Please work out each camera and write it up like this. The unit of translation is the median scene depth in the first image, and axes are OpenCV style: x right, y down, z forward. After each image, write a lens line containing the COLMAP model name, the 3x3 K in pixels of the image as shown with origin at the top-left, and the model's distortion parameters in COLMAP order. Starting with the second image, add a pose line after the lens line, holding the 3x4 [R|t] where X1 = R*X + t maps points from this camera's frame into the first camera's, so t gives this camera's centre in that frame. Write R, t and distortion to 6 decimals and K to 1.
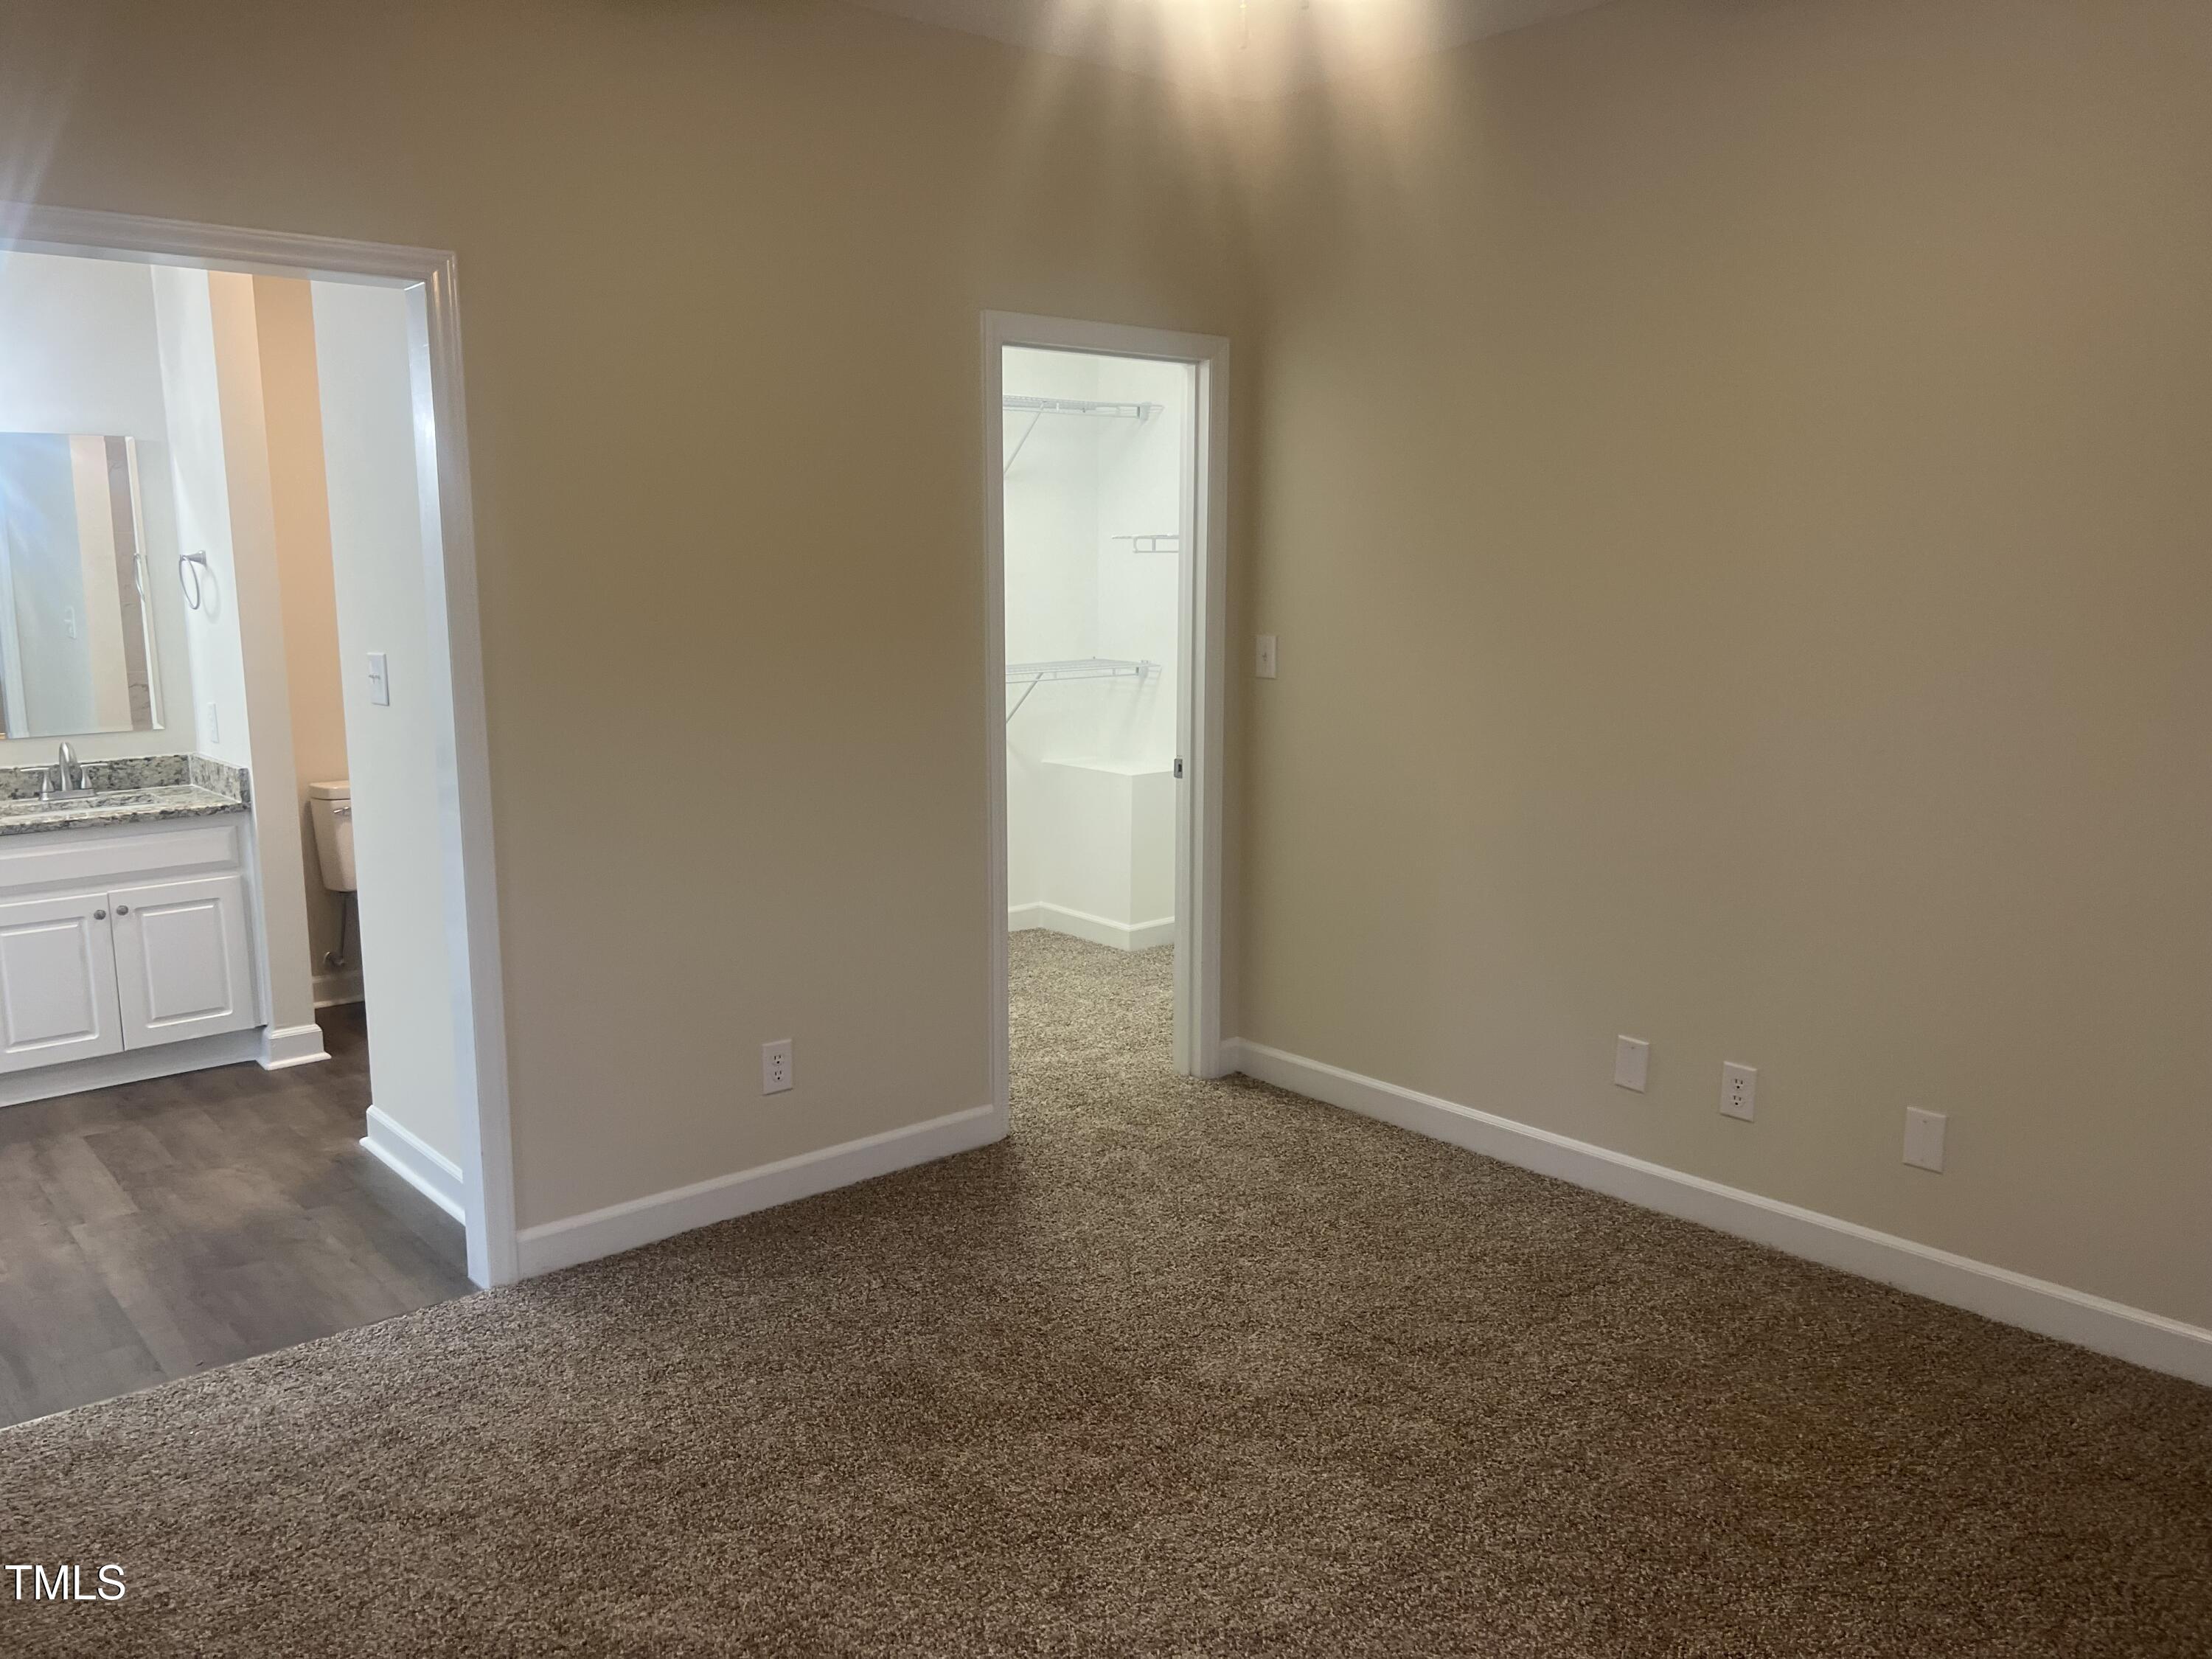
lens RADIAL K [[1688.2, 0, 1106.1], [0, 1688.2, 831.2], [0, 0, 1]] dist [0.016819, -0.001634]
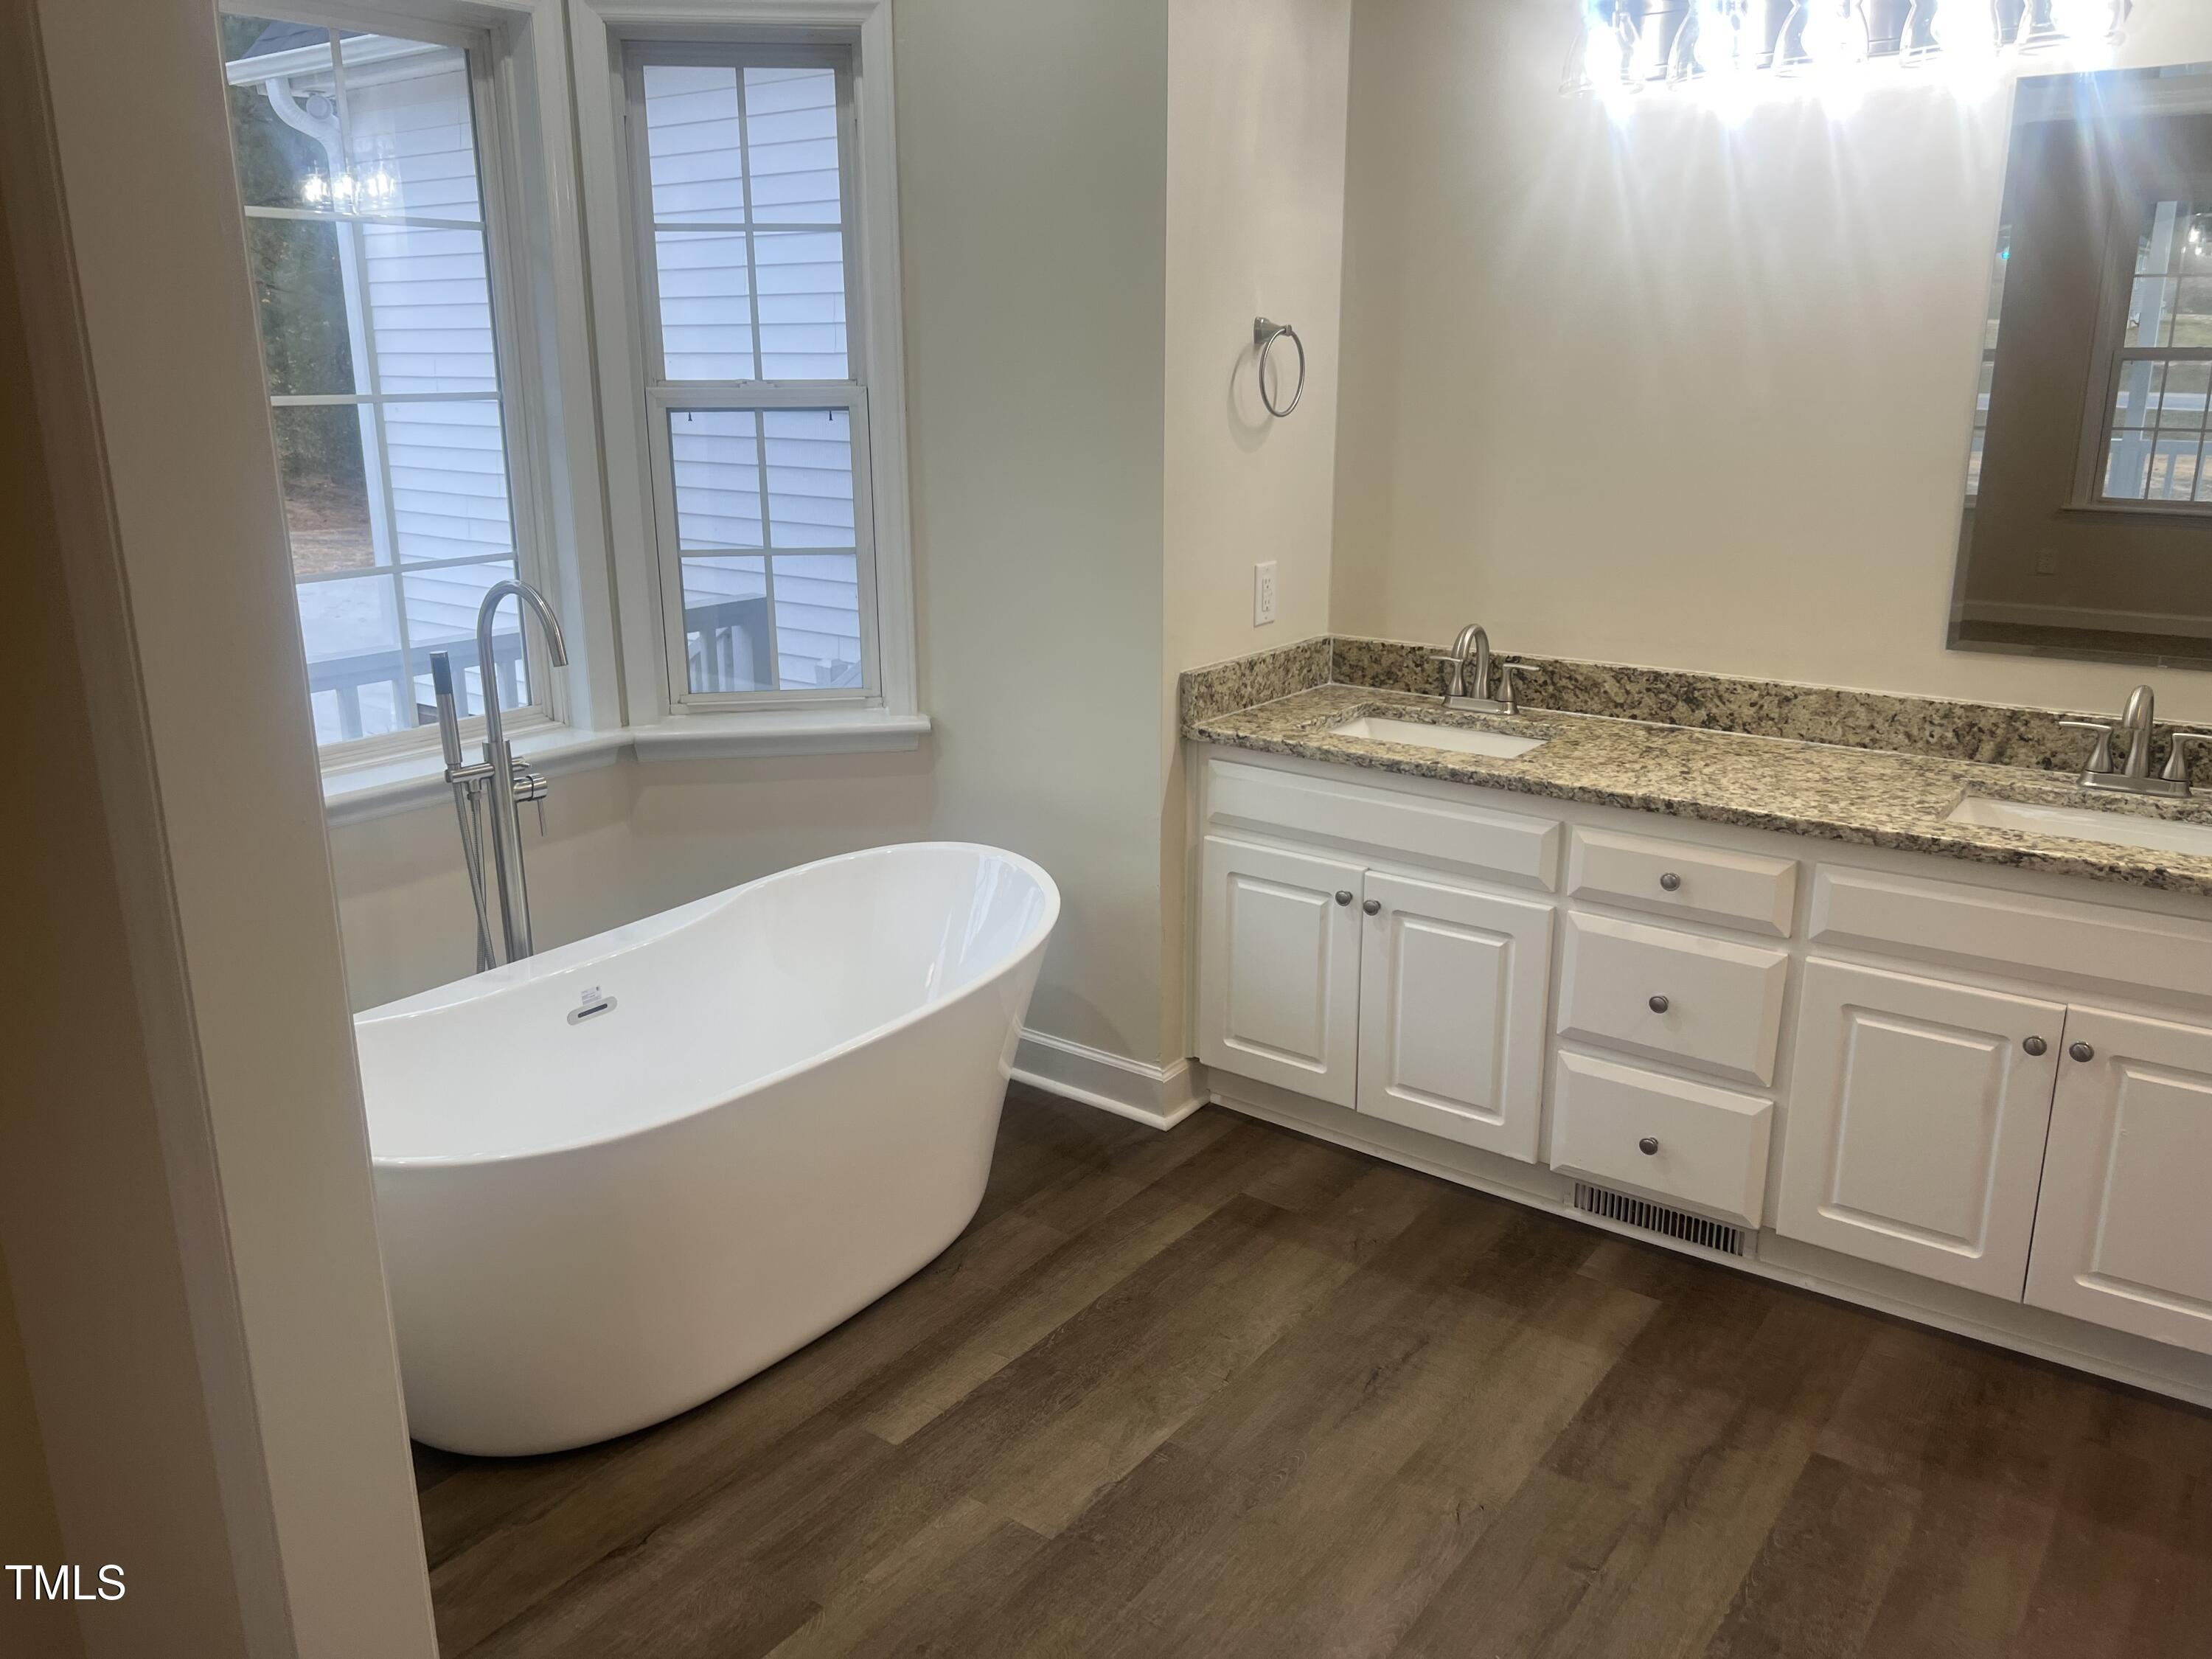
lens RADIAL K [[1688.2, 0, 1109.7], [0, 1688.2, 825.2], [0, 0, 1]] dist [0.016819, -0.001634]
pose [[0.219369, 0.272632, -0.936776, -0.203189], [-0.161819, 0.957032, 0.240633, -0.088904], [0.962129, 0.098801, 0.254060, 0.606212]]
